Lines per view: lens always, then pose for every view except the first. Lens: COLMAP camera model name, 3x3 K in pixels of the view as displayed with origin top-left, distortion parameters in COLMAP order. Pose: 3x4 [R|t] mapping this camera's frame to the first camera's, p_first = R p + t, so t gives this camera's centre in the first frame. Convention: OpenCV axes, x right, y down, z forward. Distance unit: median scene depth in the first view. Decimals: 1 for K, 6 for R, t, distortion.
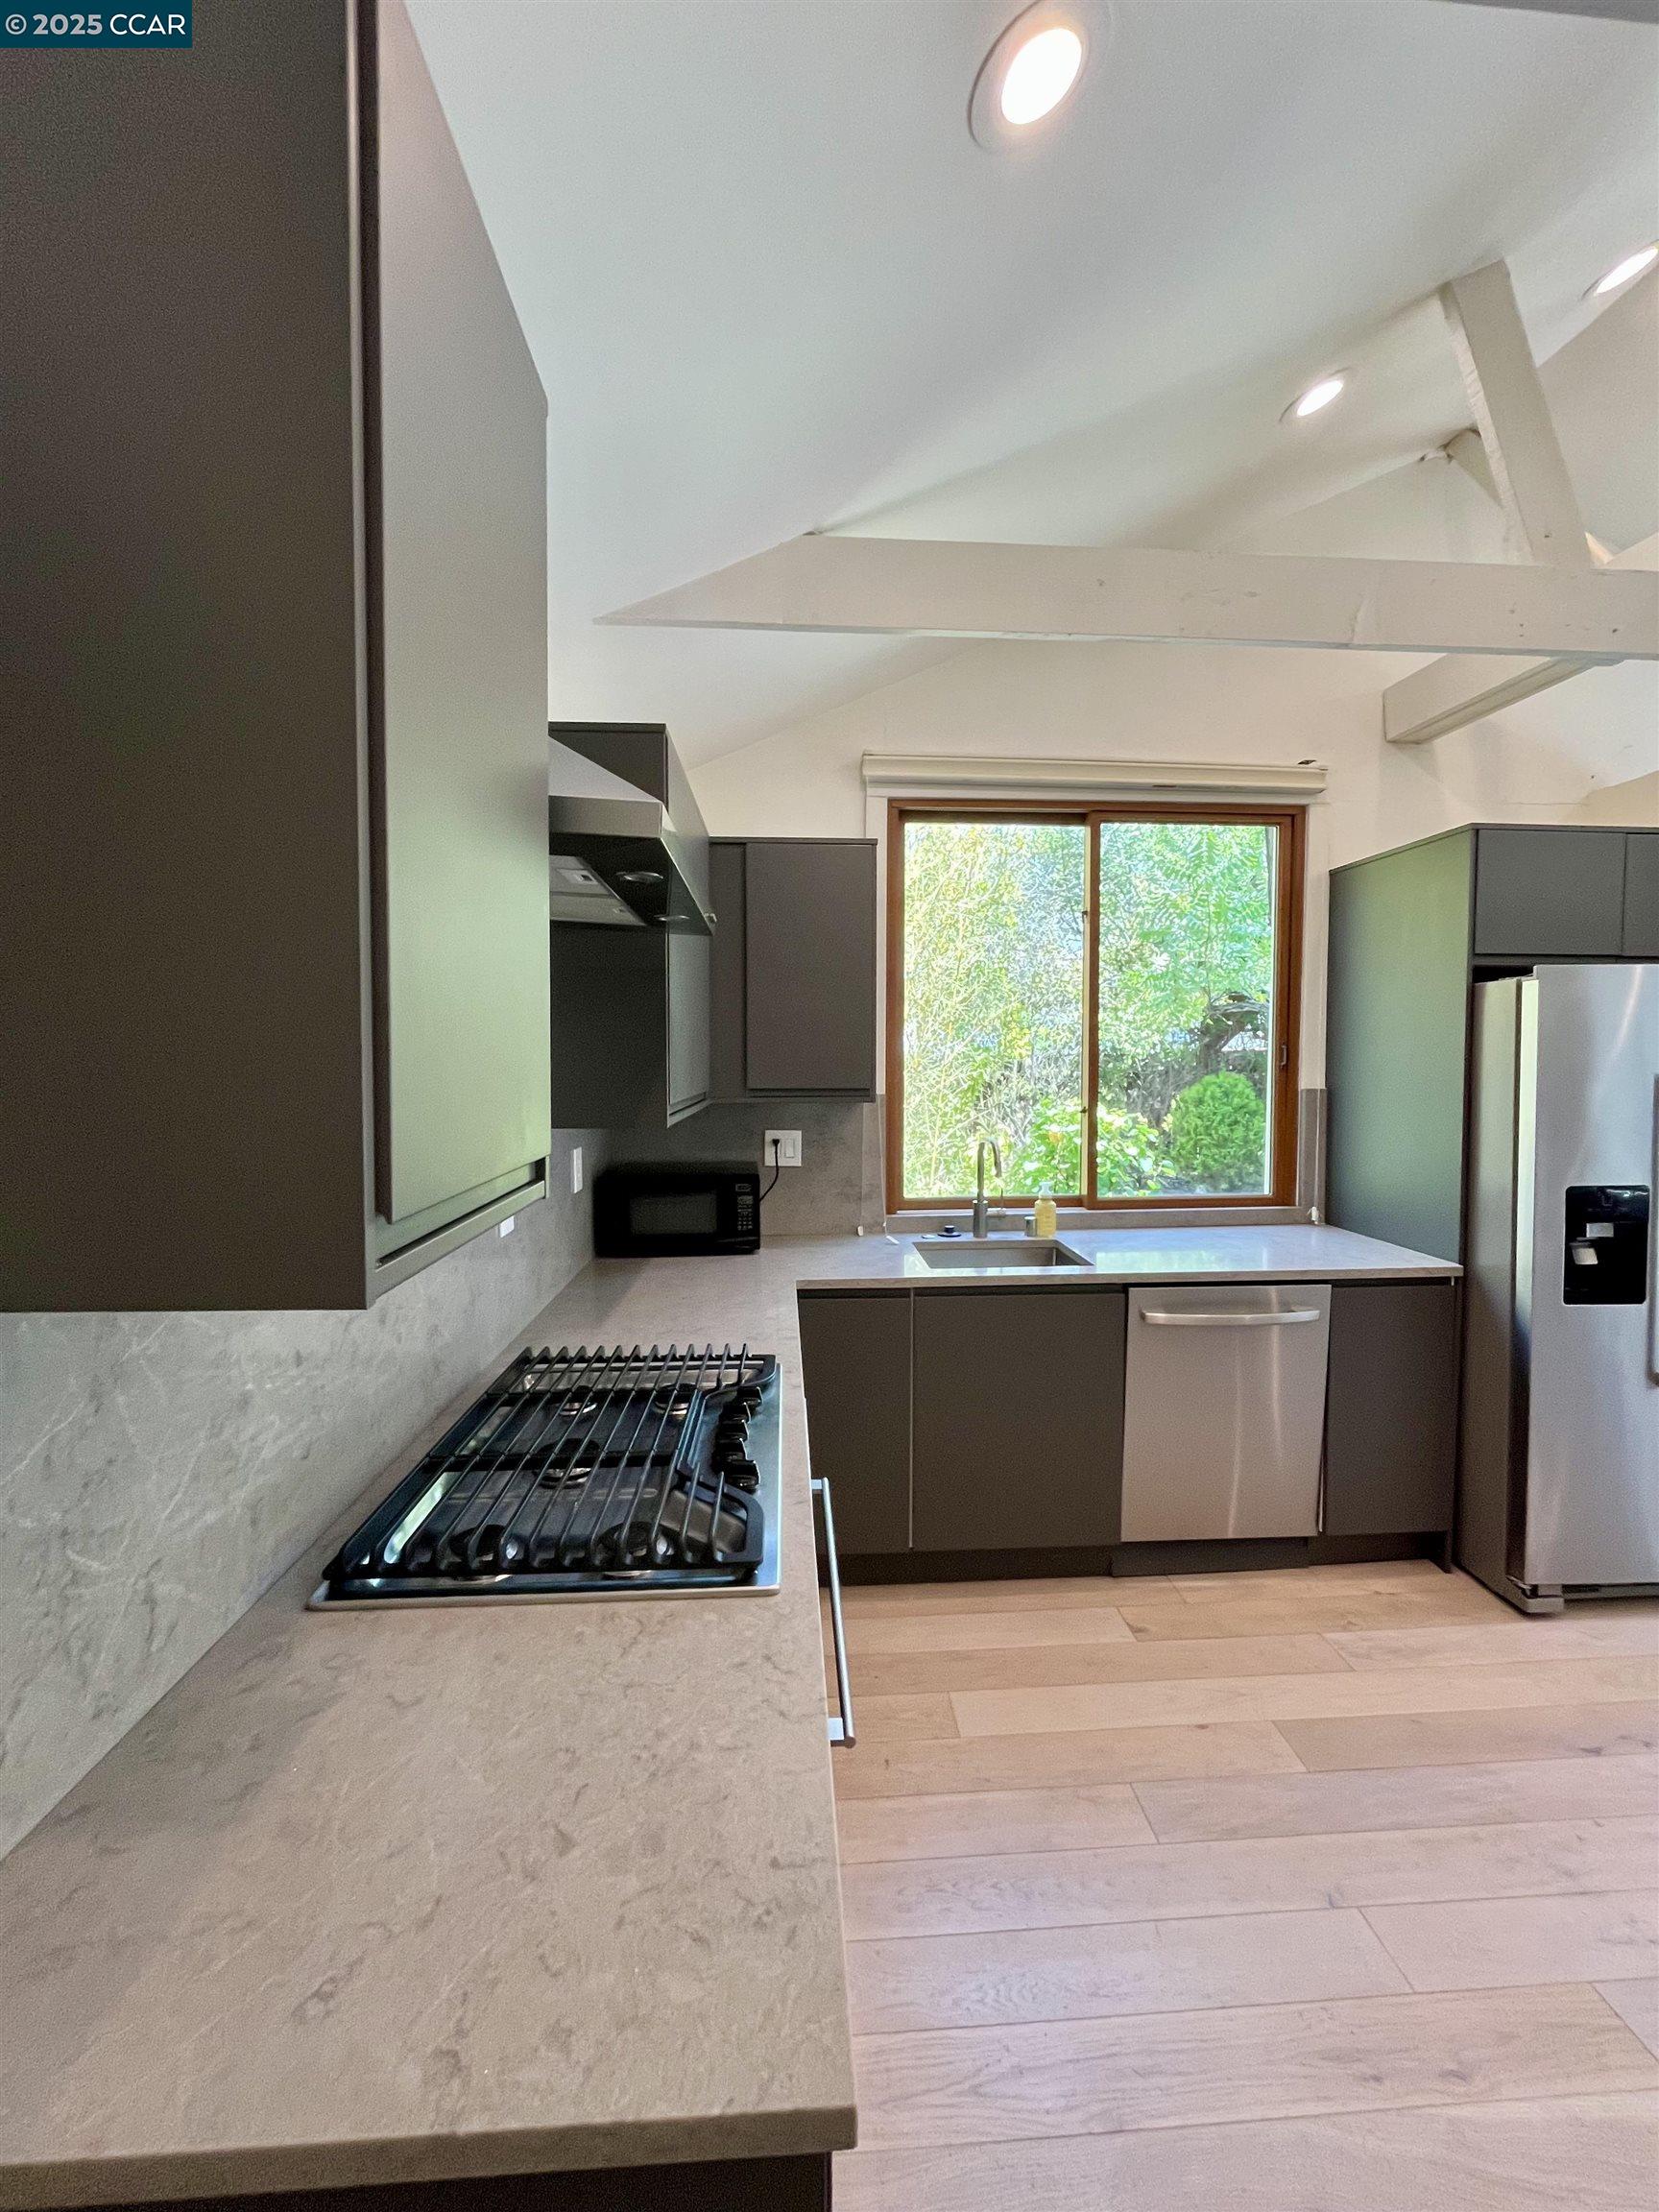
lens RADIAL K [[895.4, 0, 829.2], [0, 895.4, 1093.8], [0, 0, 1]] dist [-0.005476, 0.000063]
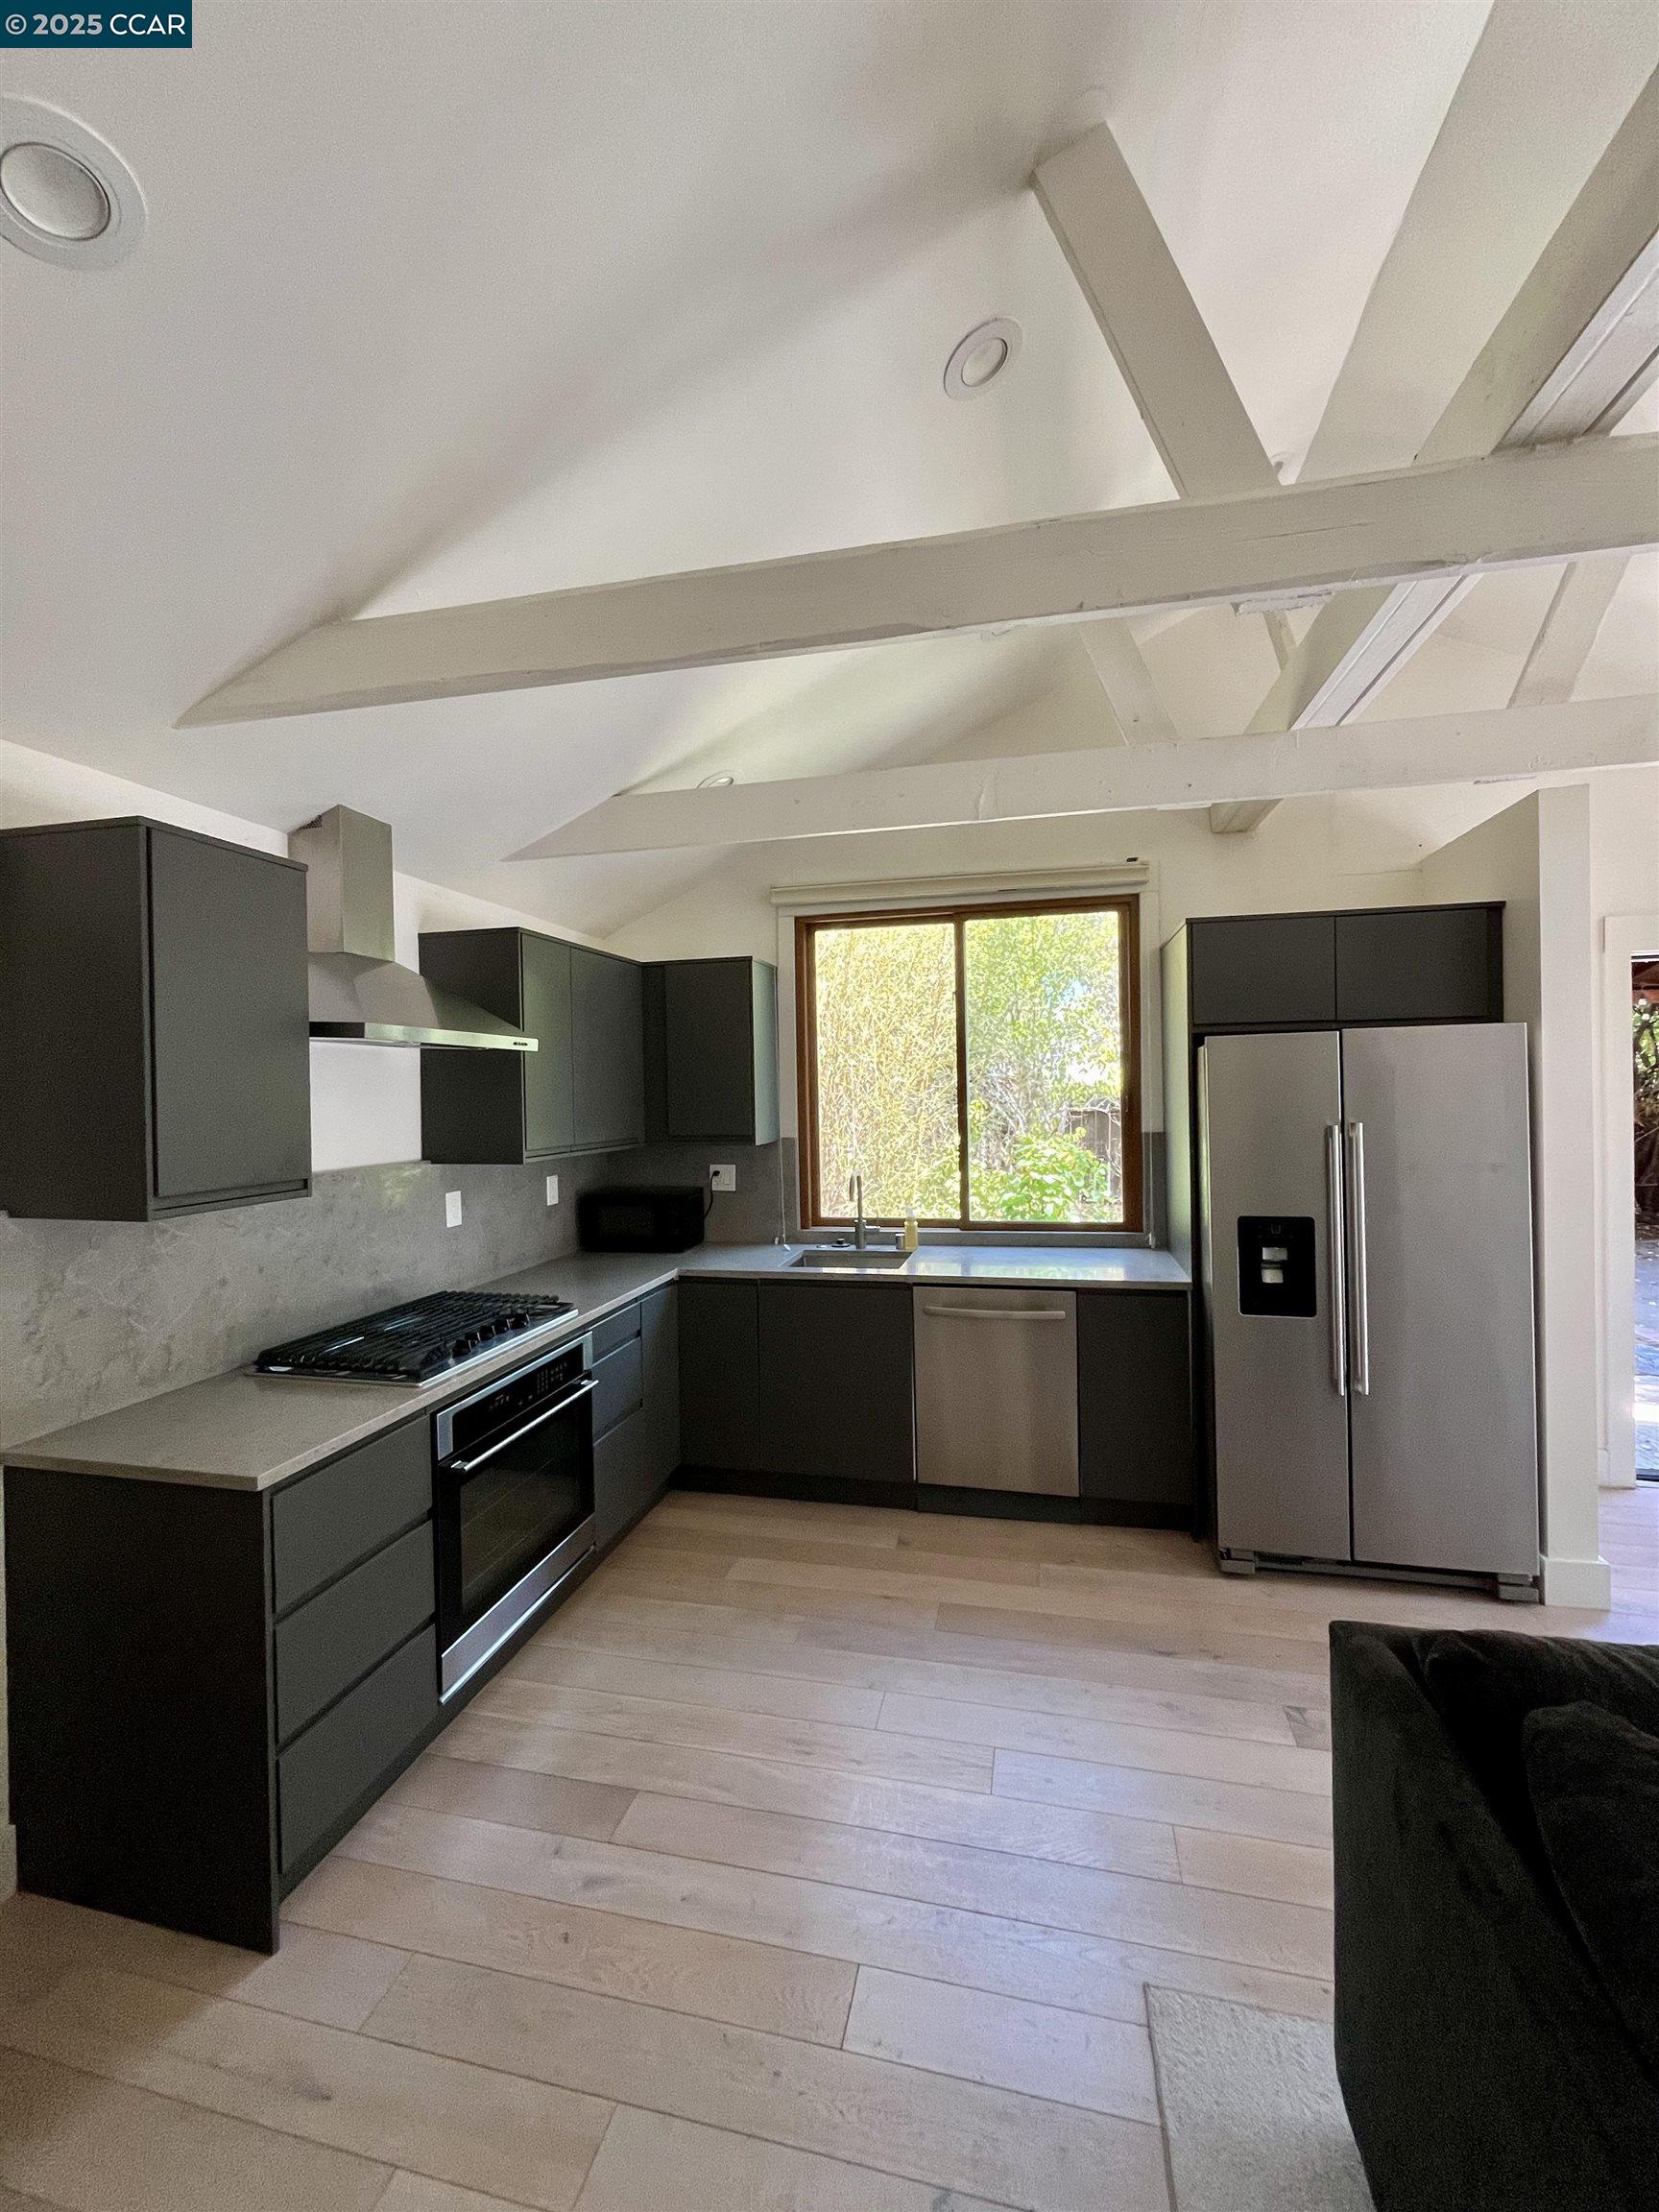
lens RADIAL K [[895.4, 0, 833.2], [0, 895.4, 1094.2], [0, 0, 1]] dist [-0.005476, 0.000063]
pose [[0.957483, -0.015838, -0.288054, 0.515722], [0.006378, 0.999410, -0.033747, -0.019554], [0.288418, 0.030475, 0.957019, -0.263221]]
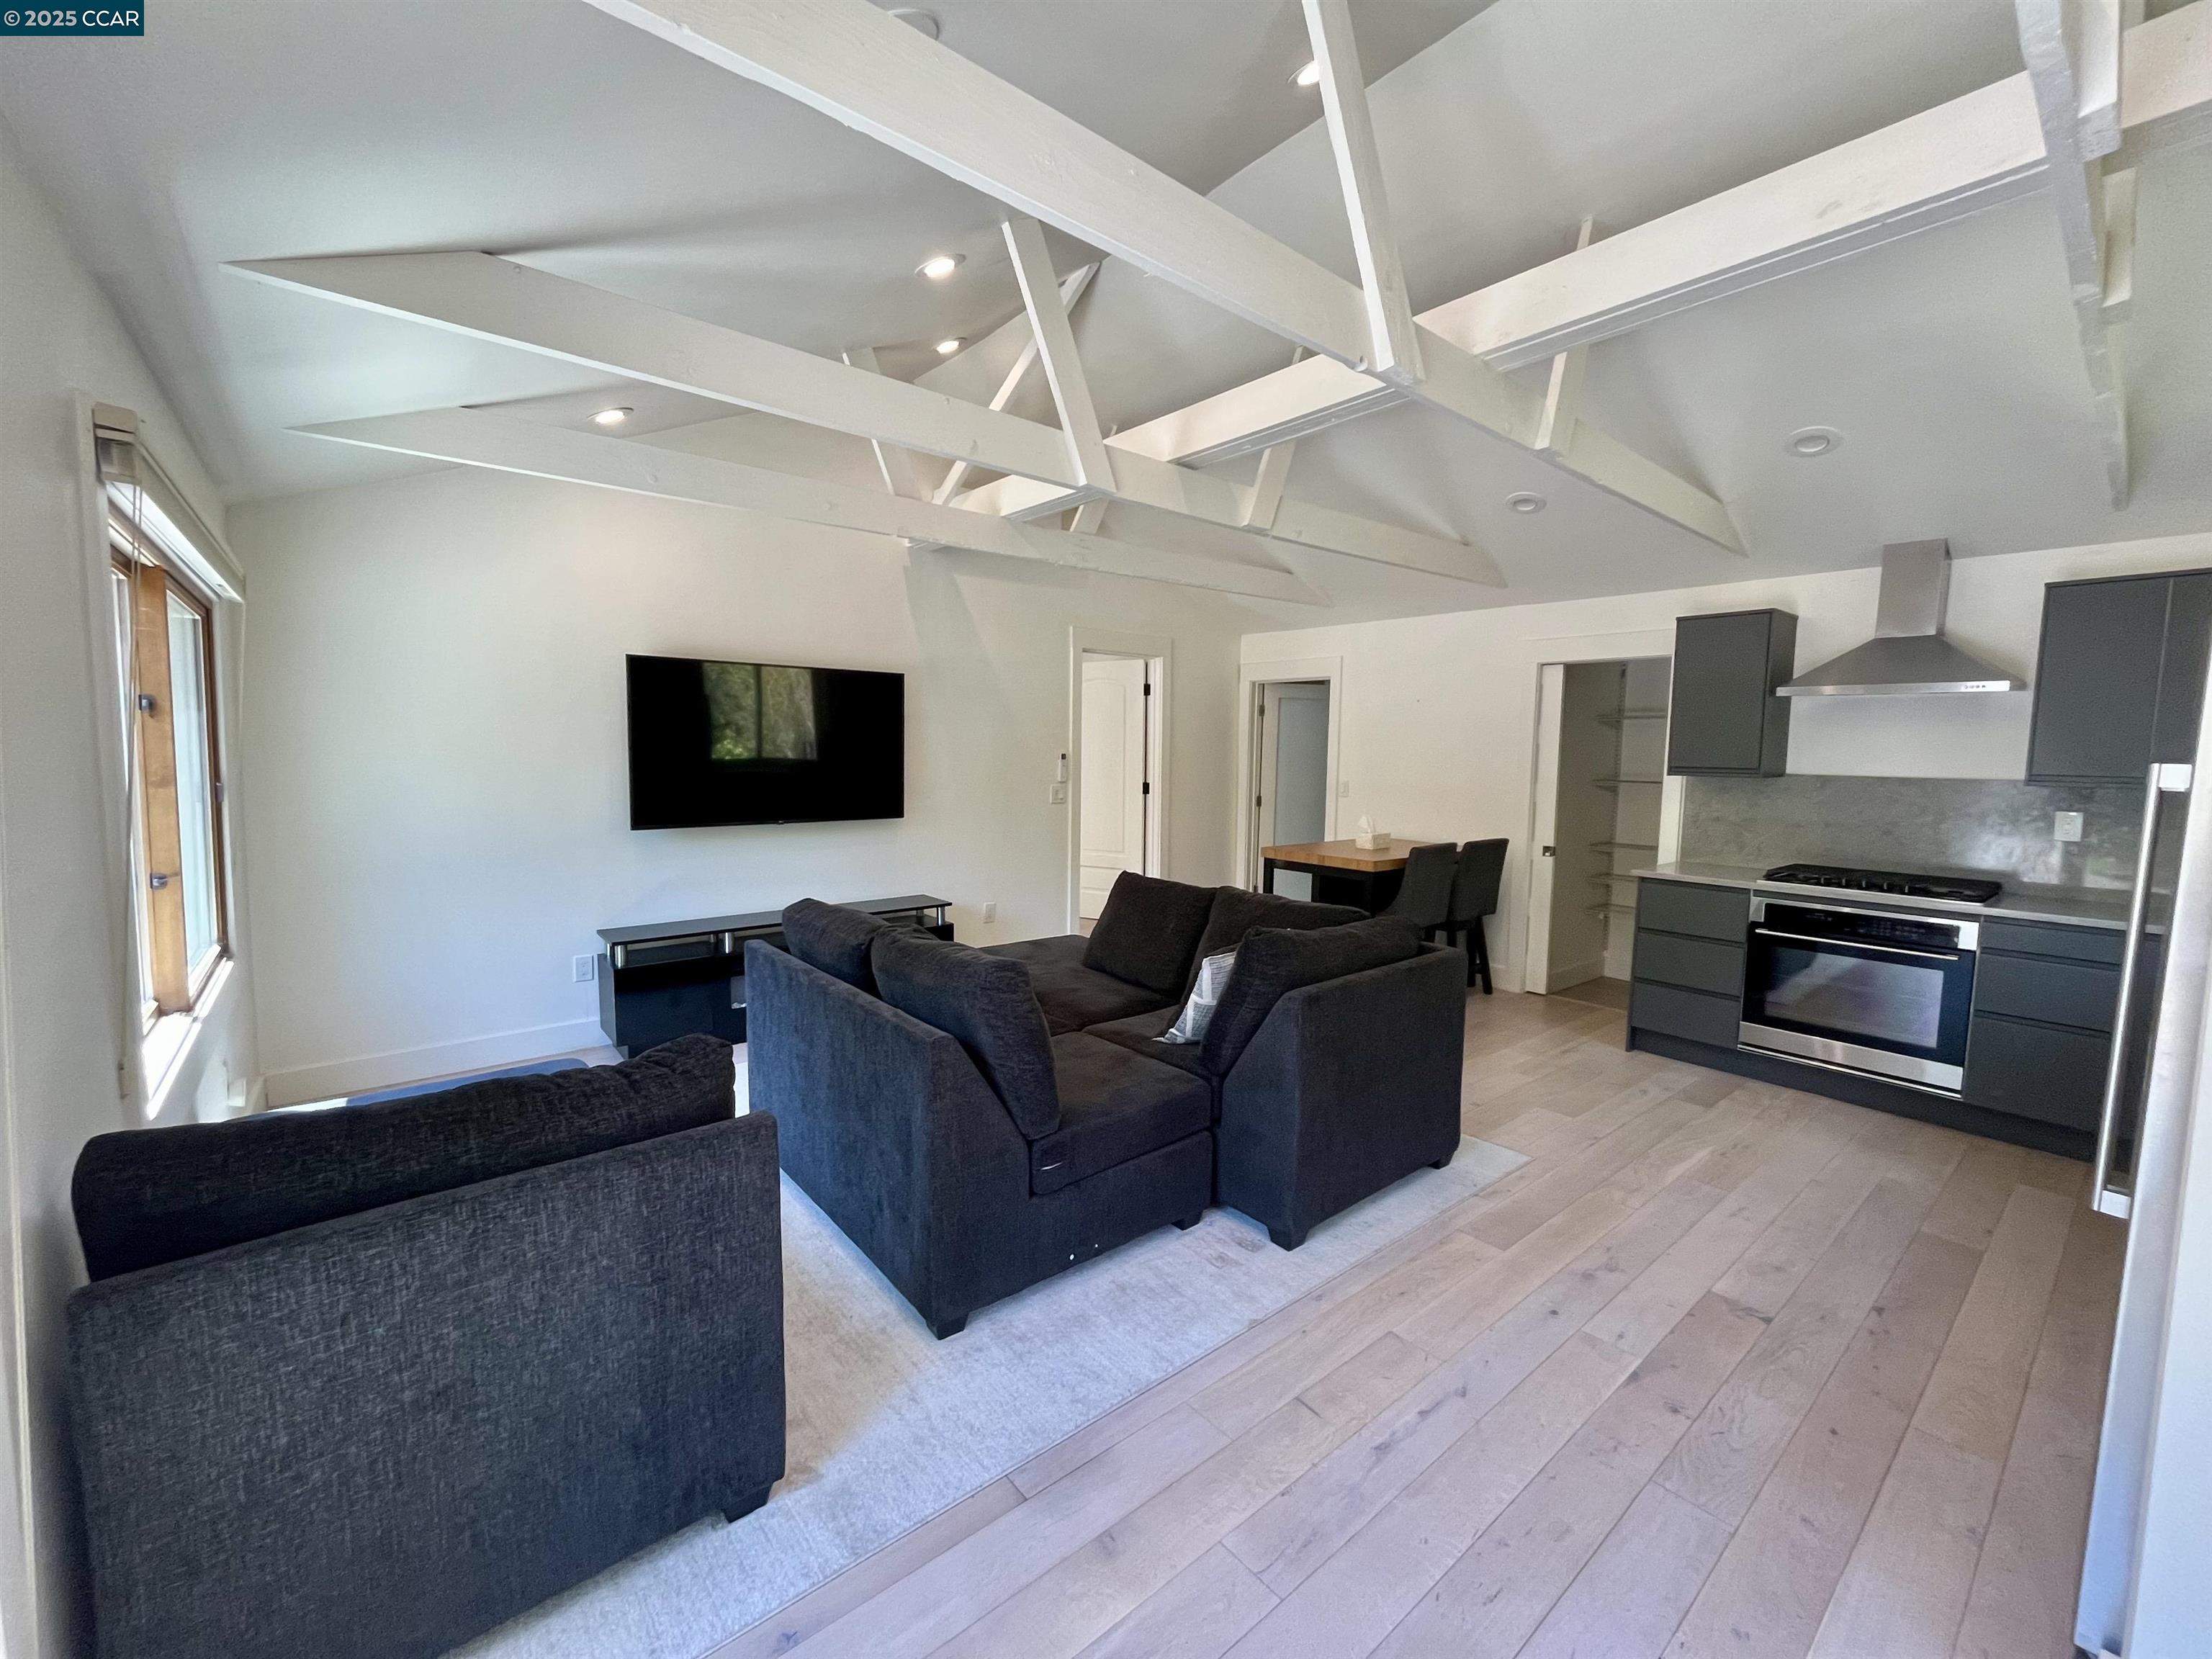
lens RADIAL K [[895.4, 0, 1092.5], [0, 895.4, 822.9], [0, 0, 1]] dist [-0.005476, 0.000063]
pose [[-0.814094, 0.033330, -0.579776, 1.600399], [-0.041739, 0.992412, 0.115660, -0.013177], [0.579232, 0.118357, -0.806525, 0.848629]]
